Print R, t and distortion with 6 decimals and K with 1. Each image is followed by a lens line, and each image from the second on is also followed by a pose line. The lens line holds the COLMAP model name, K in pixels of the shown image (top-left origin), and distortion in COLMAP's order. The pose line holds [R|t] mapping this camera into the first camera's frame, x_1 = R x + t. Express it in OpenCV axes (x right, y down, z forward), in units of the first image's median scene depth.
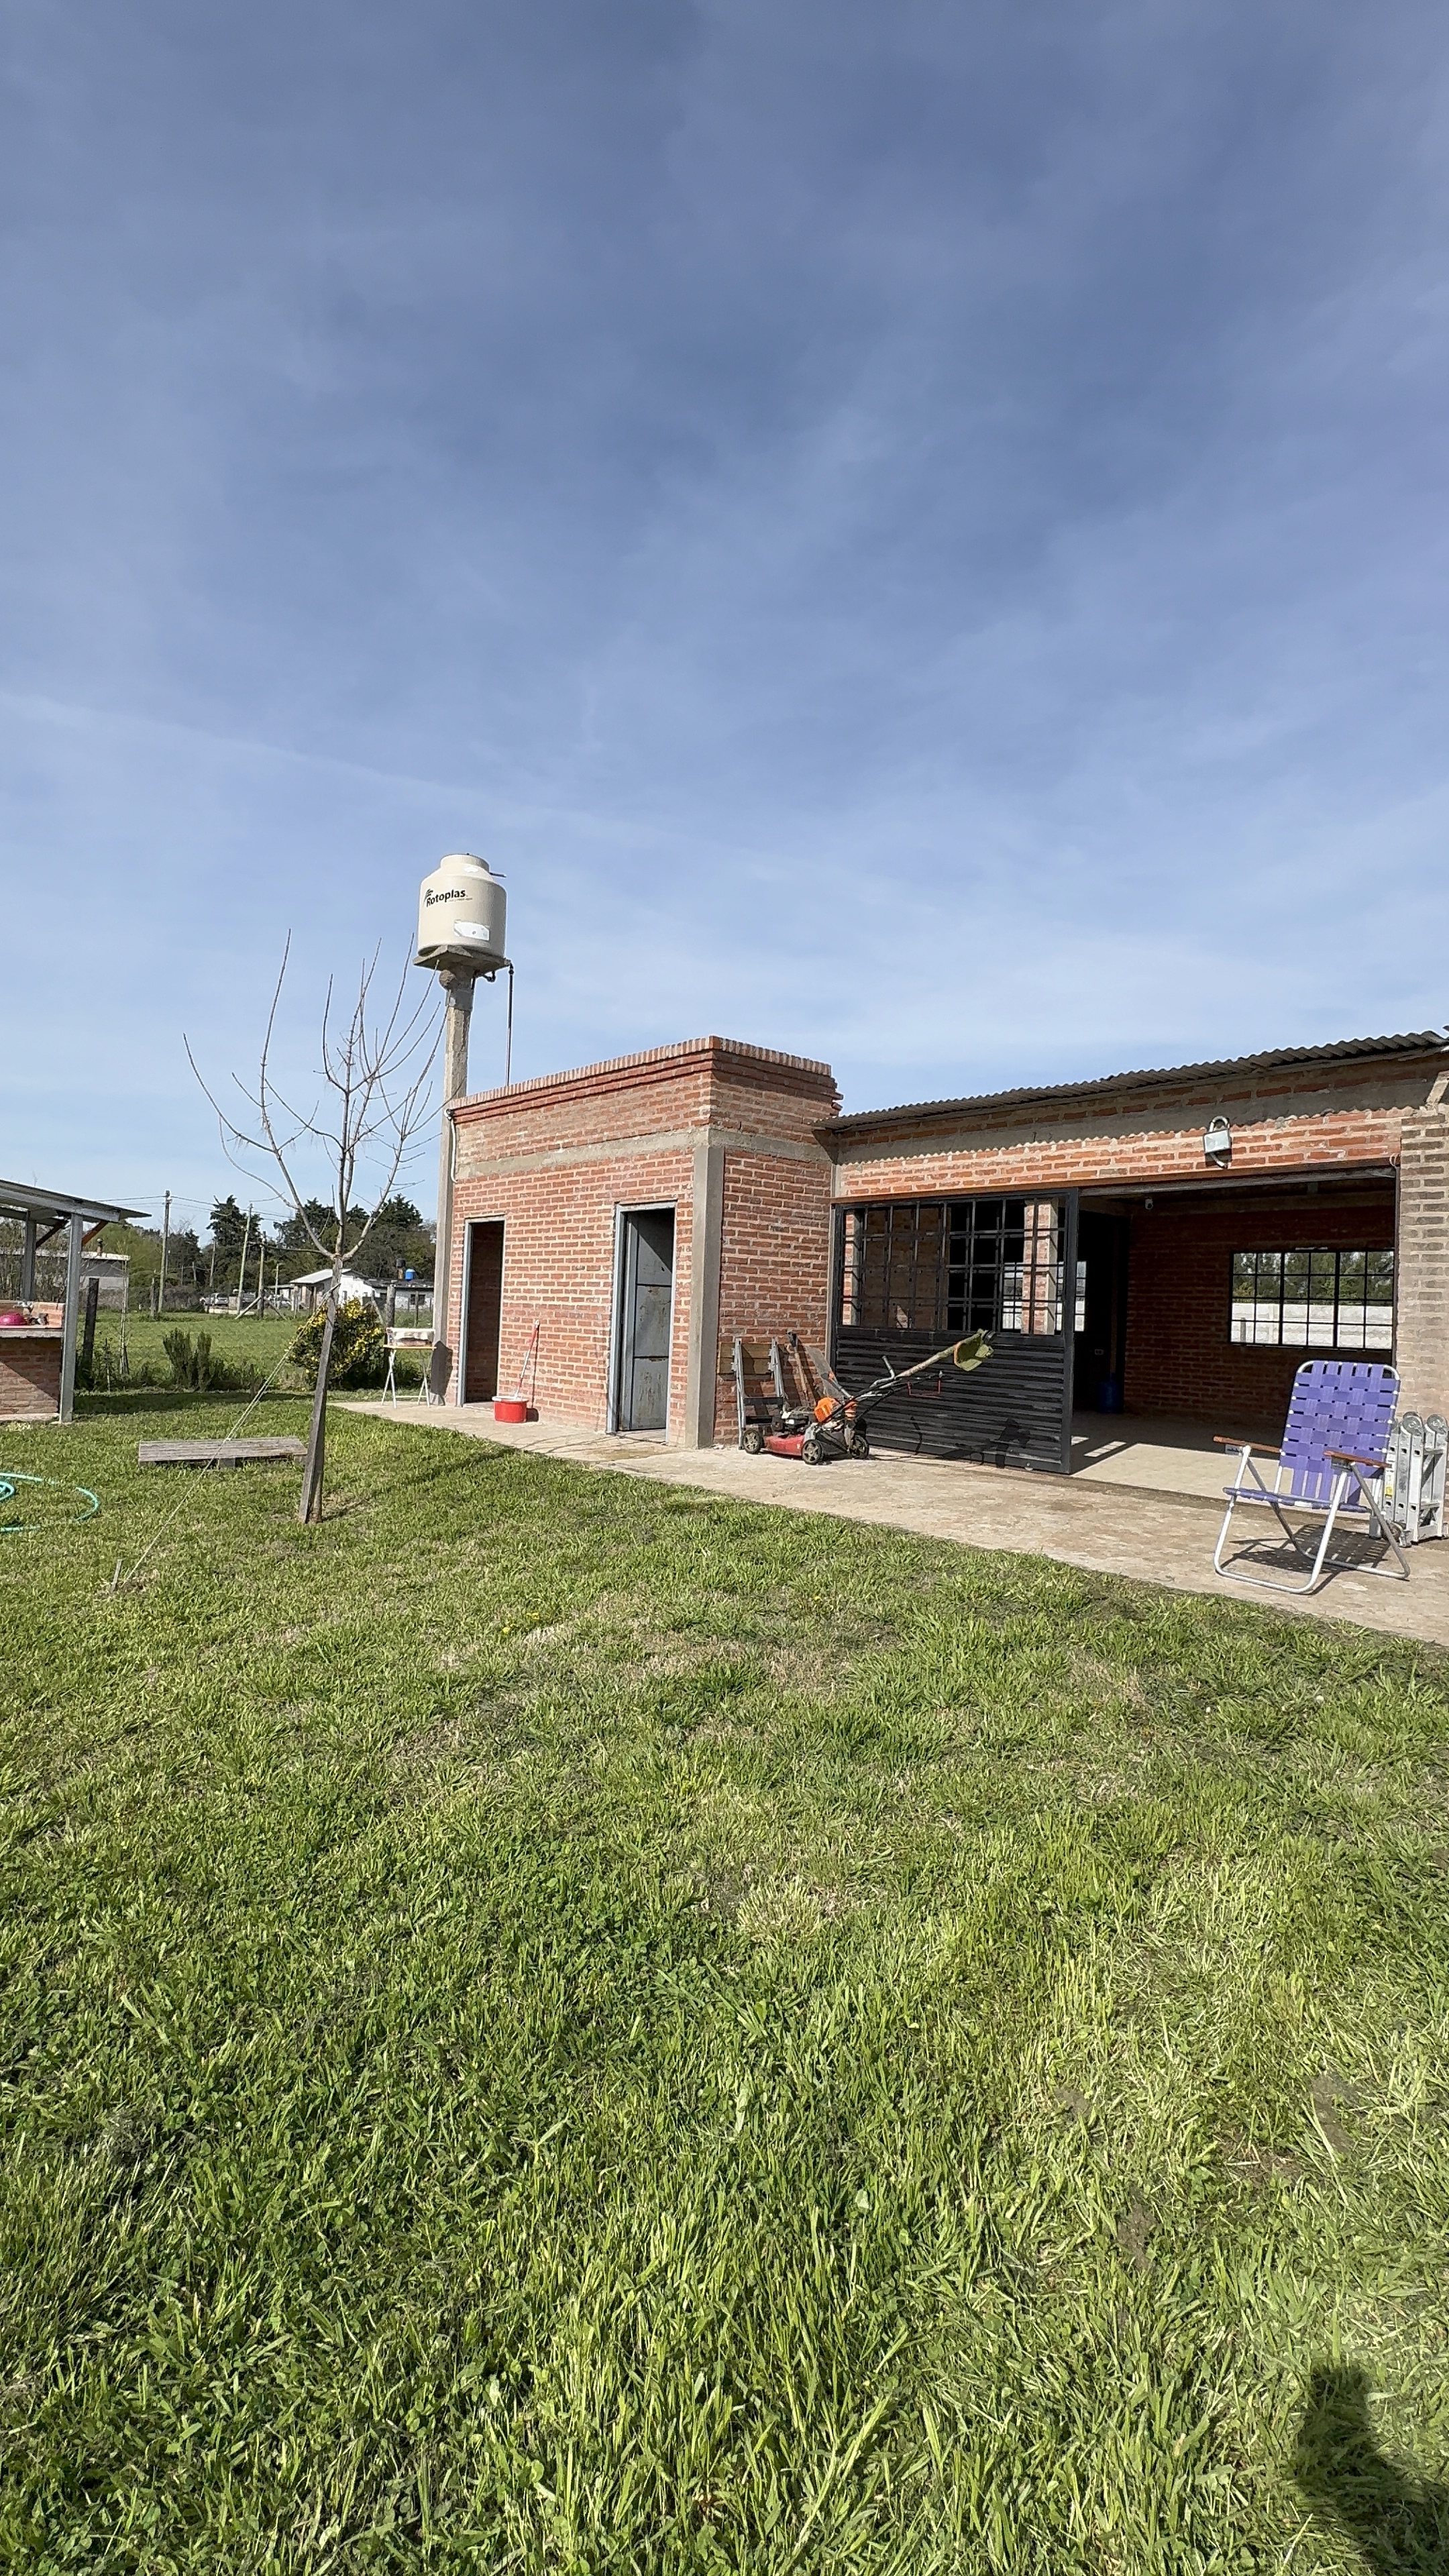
lens RADIAL K [[1077.0, 0, 723.0], [0, 1077.0, 1287.9], [0, 0, 1]] dist [-0.016007, 0.000283]
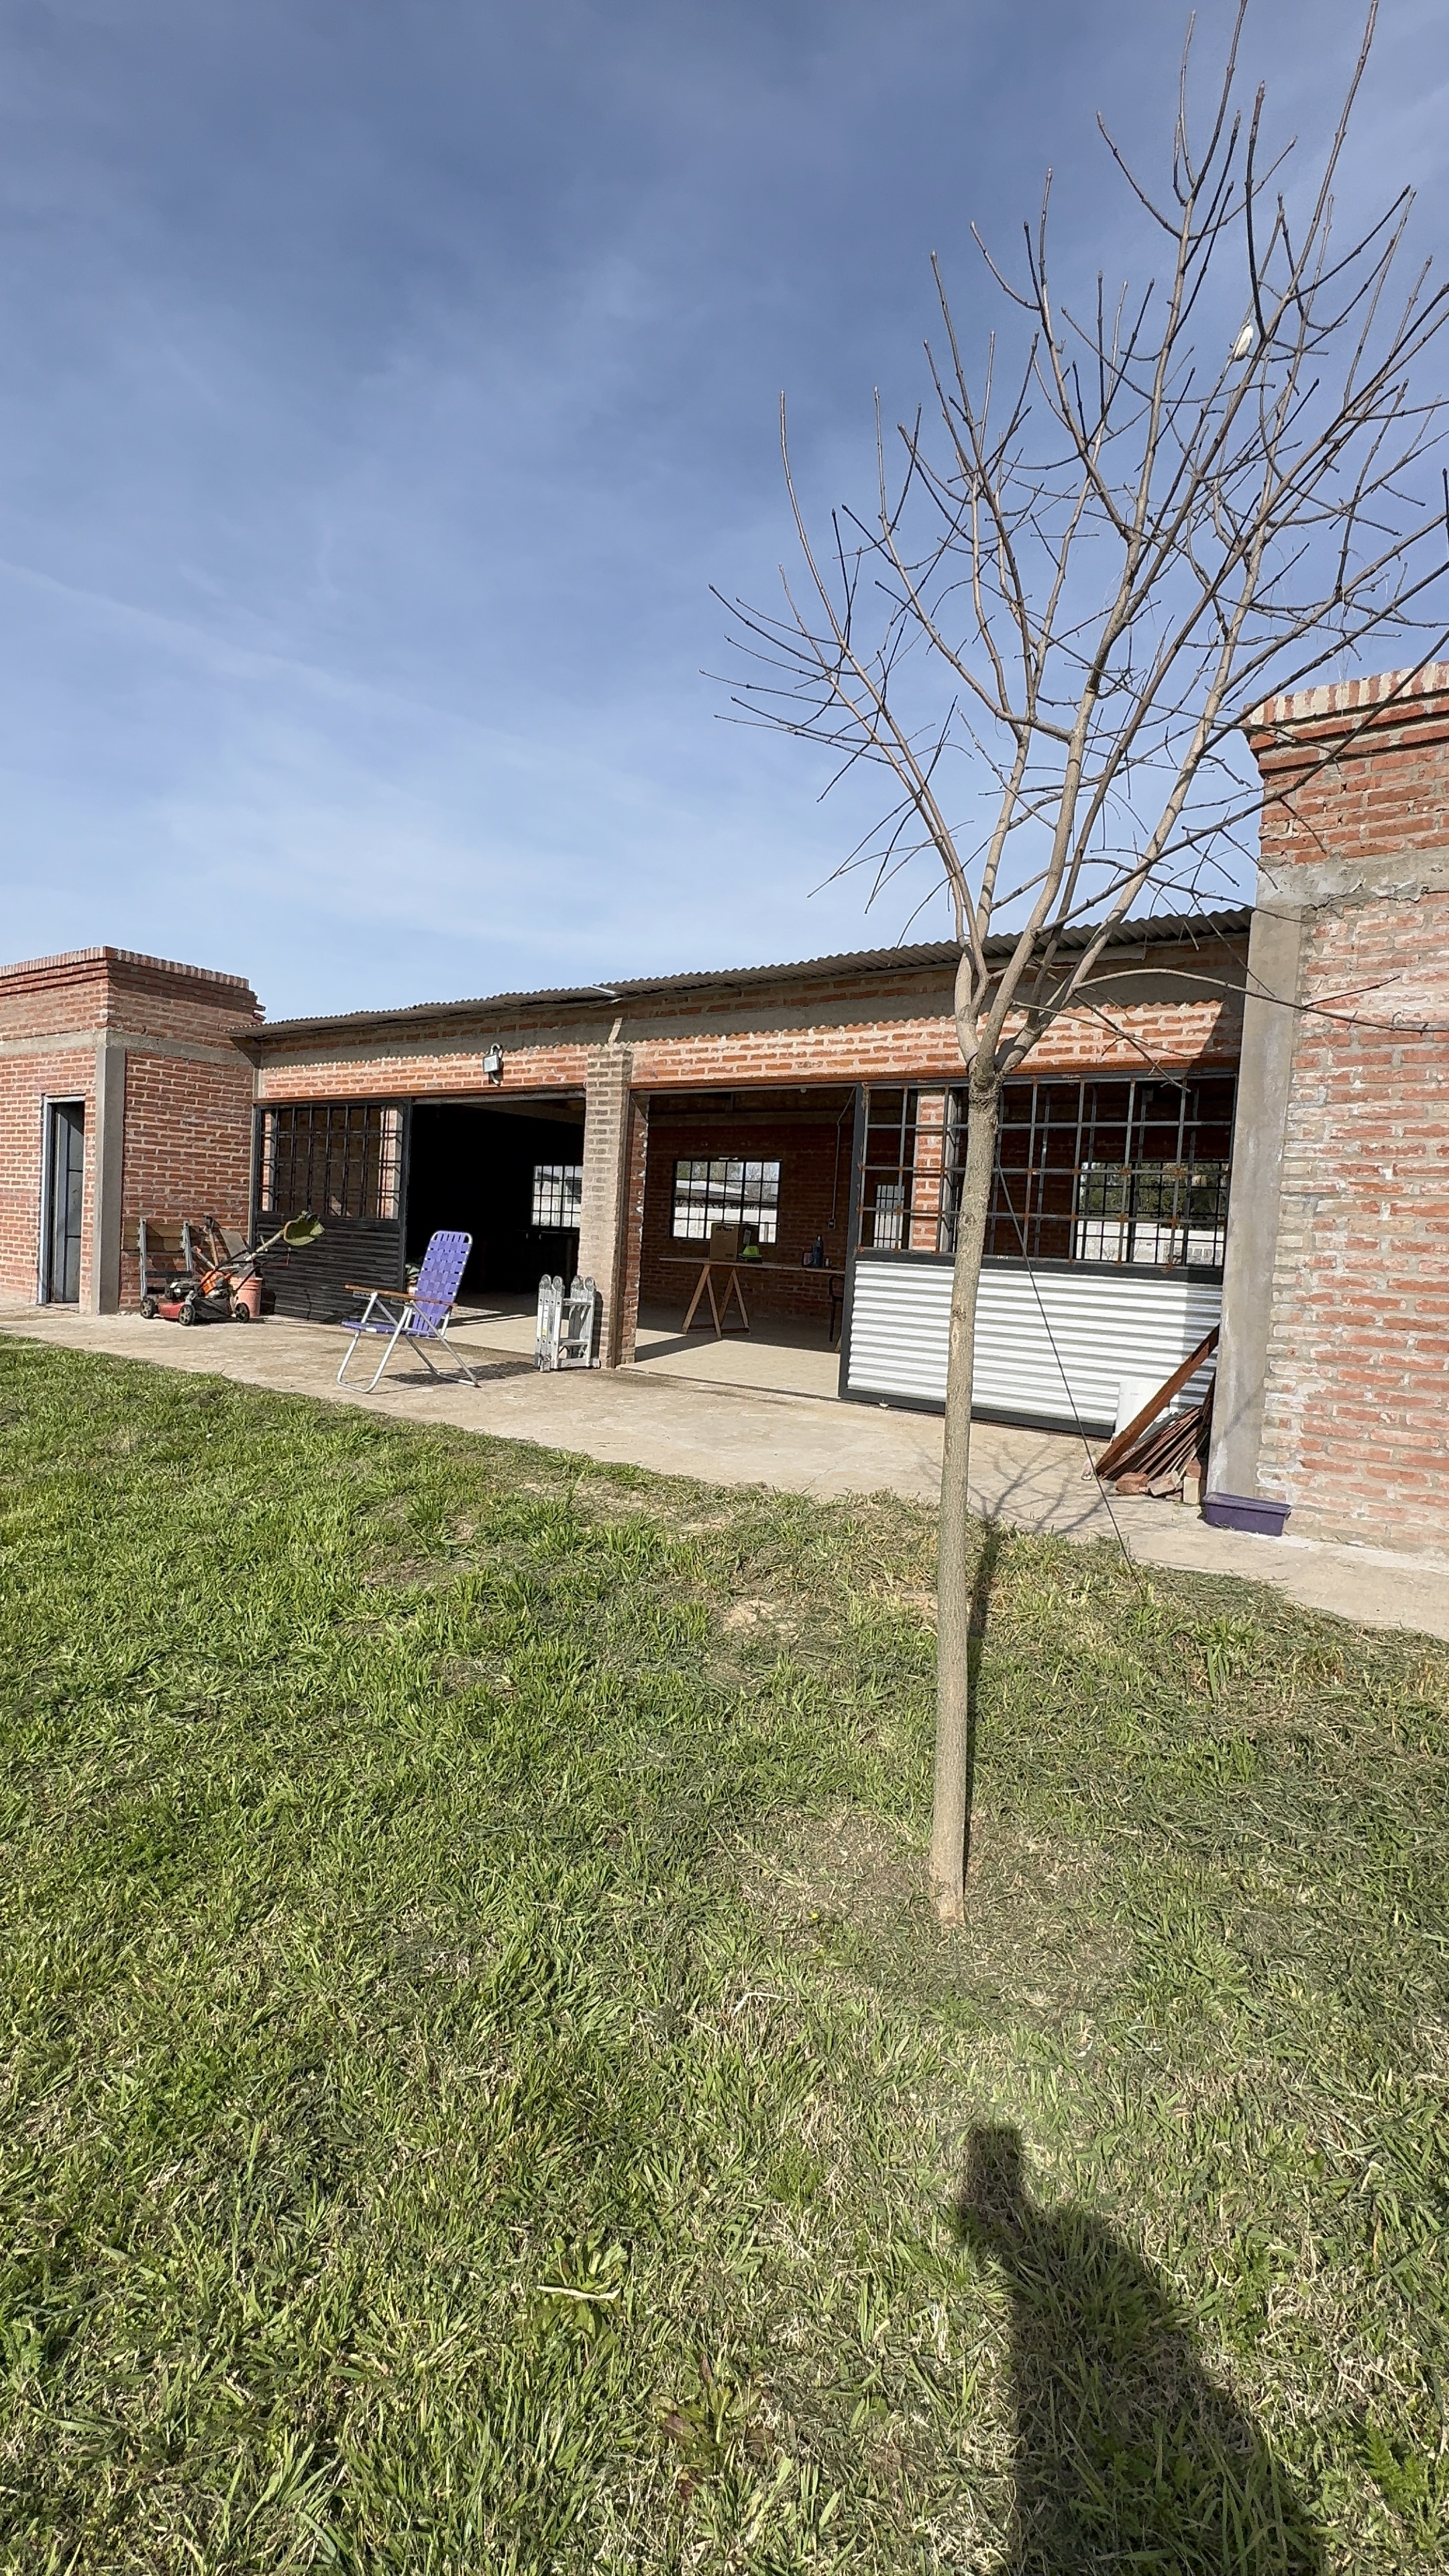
lens RADIAL K [[1077.0, 0, 729.0], [0, 1077.0, 1283.9], [0, 0, 1]] dist [-0.016007, 0.000283]
pose [[0.972199, 0.004787, 0.234108, 0.354107], [-0.023327, 0.996797, 0.076491, 0.014303], [-0.232992, -0.079825, 0.969197, -0.247219]]
